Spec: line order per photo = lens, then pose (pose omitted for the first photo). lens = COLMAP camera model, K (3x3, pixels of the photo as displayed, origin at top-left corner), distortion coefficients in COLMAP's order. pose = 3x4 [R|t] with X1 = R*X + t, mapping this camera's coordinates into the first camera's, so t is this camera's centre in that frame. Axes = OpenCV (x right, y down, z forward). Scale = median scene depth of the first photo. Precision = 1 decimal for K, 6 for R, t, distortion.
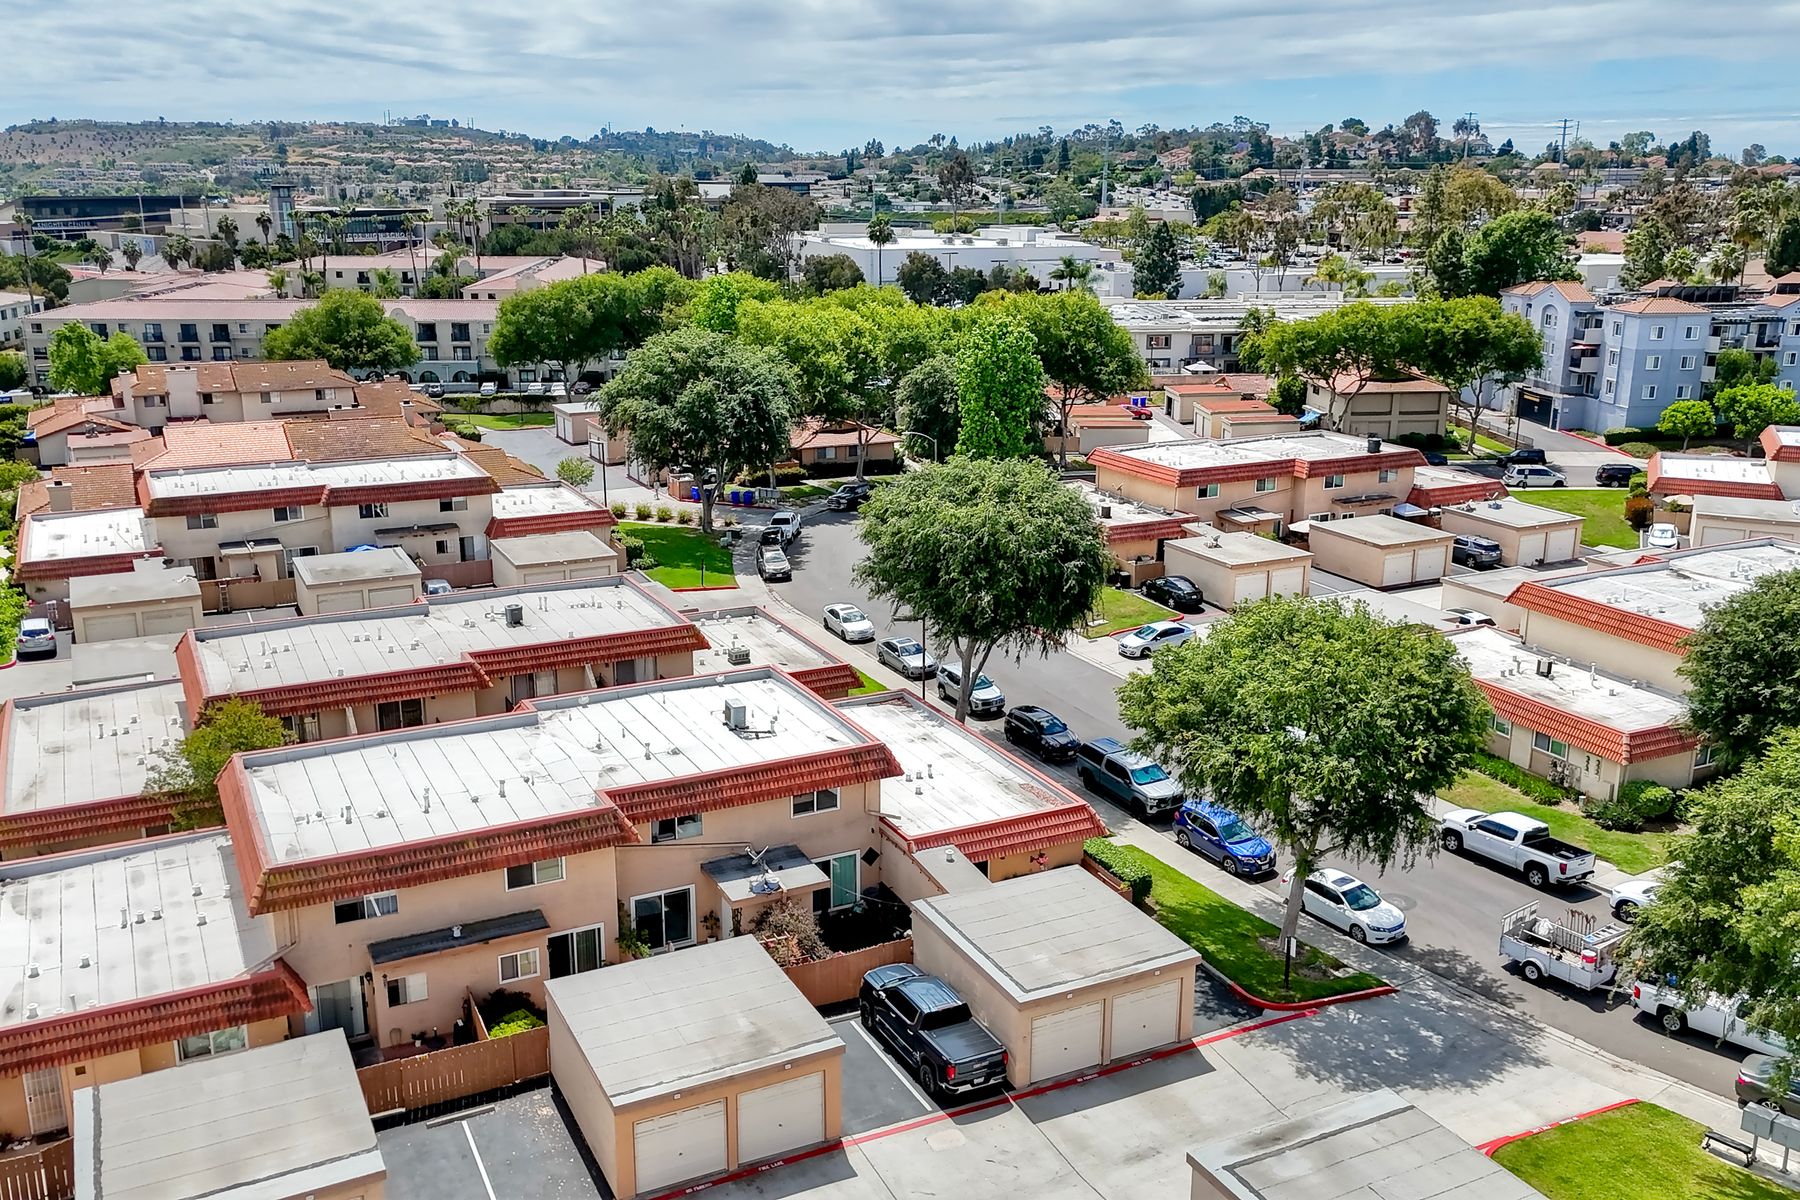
lens RADIAL K [[1570.9, 0, 897.0], [0, 1570.9, 598.4], [0, 0, 1]] dist [0.086249, -0.098969]
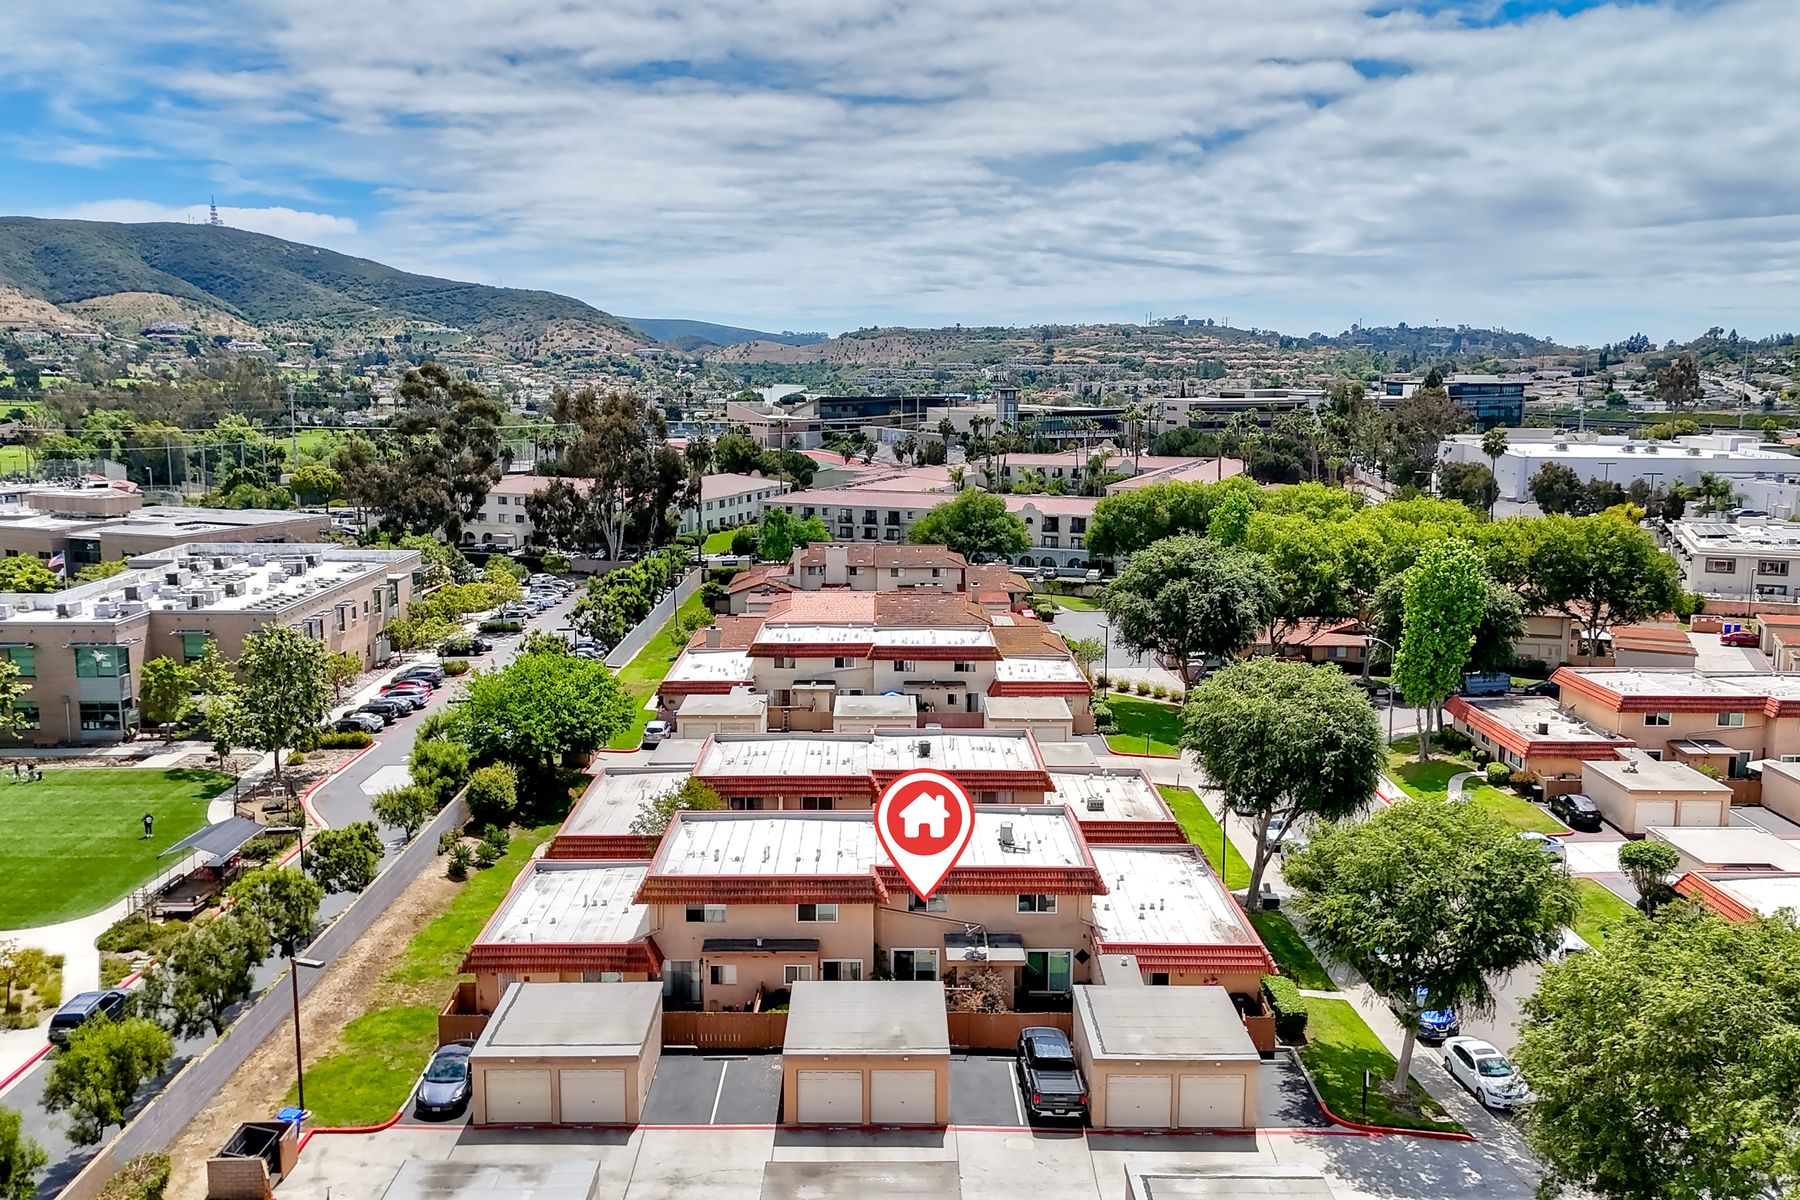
lens RADIAL K [[1570.9, 0, 897.0], [0, 1570.9, 598.4], [0, 0, 1]] dist [0.086249, -0.098969]
pose [[0.896423, 0.067049, -0.438099, 0.212126], [-0.117465, 0.989083, -0.088977, 0.003948], [0.427351, 0.131222, 0.894512, -0.140351]]
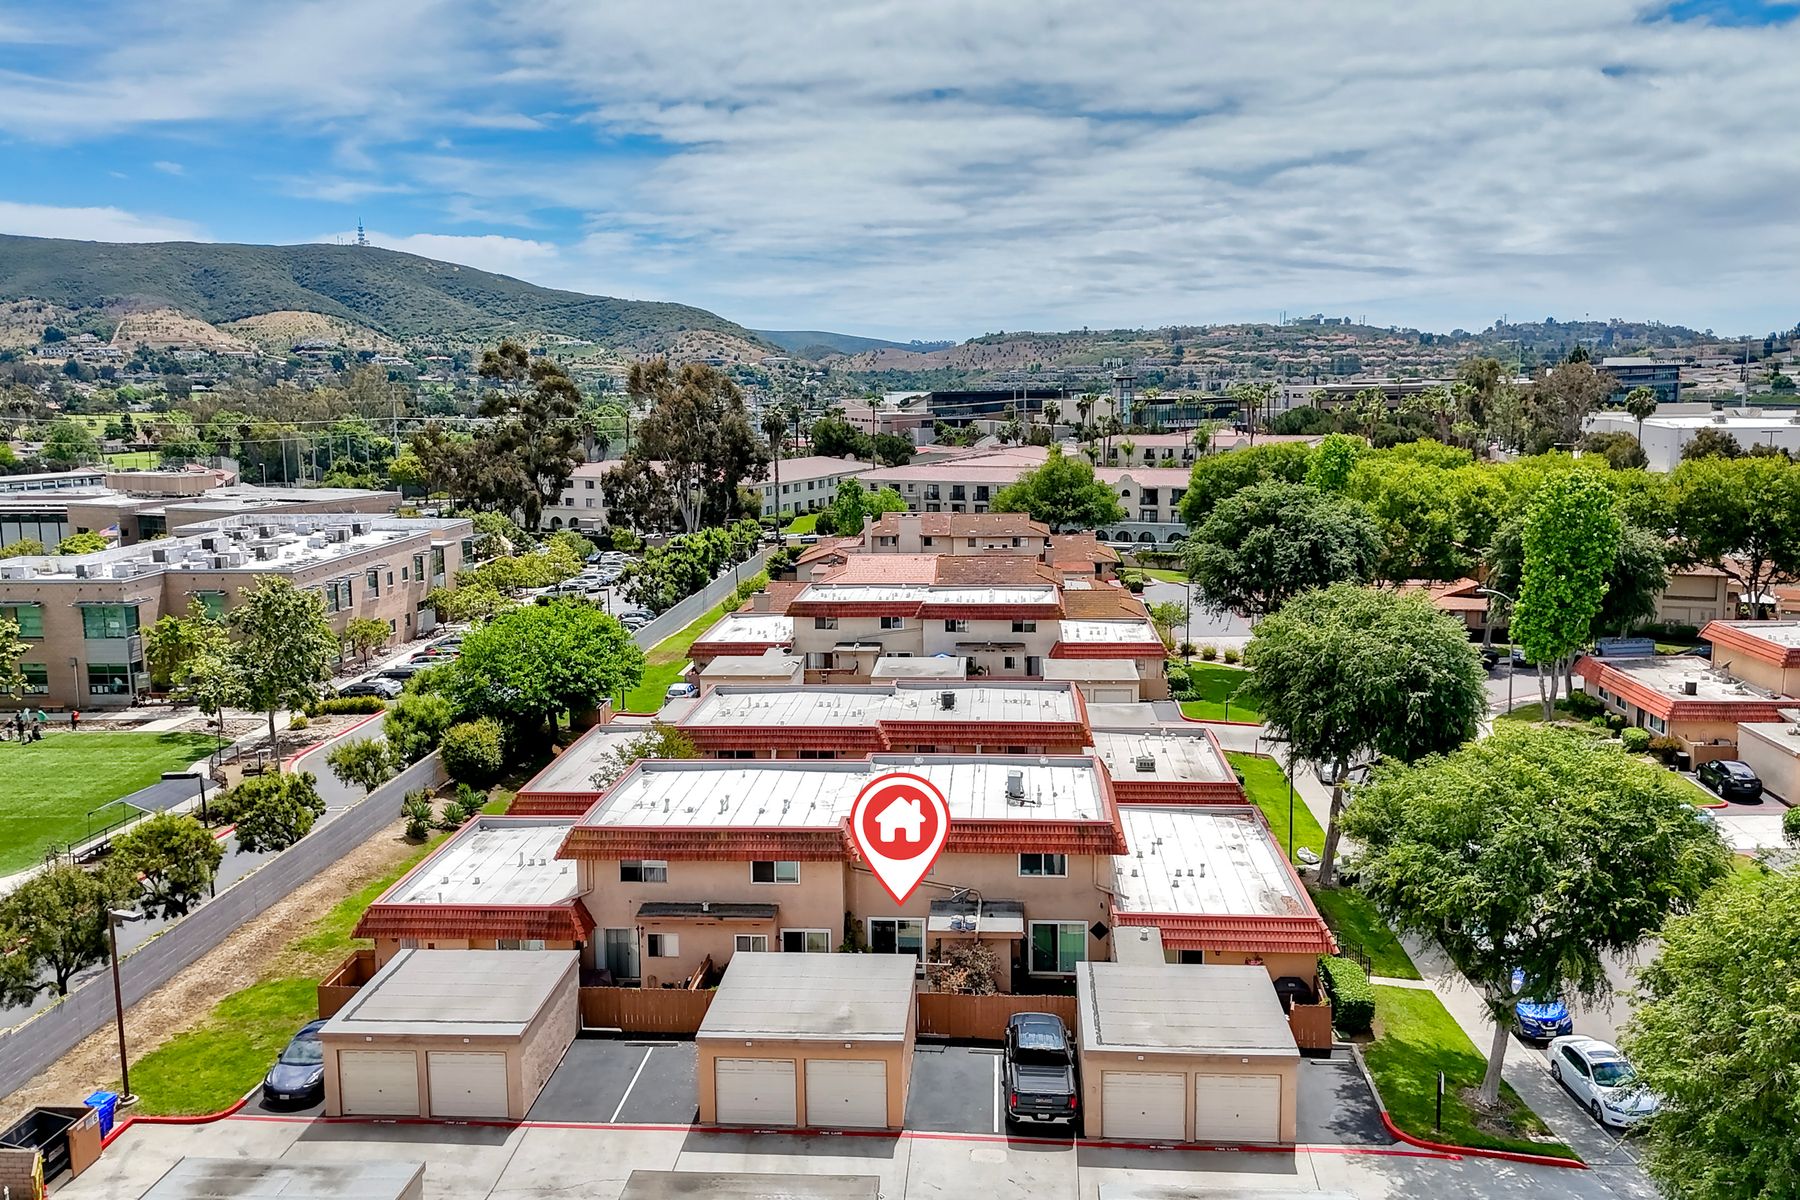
lens RADIAL K [[1570.9, 0, 897.0], [0, 1570.9, 598.4], [0, 0, 1]] dist [0.086249, -0.098969]
pose [[0.857400, 0.061576, -0.510954, 0.213032], [-0.121586, 0.988948, -0.084844, 0.026989], [0.500082, 0.134870, 0.855411, -0.004461]]
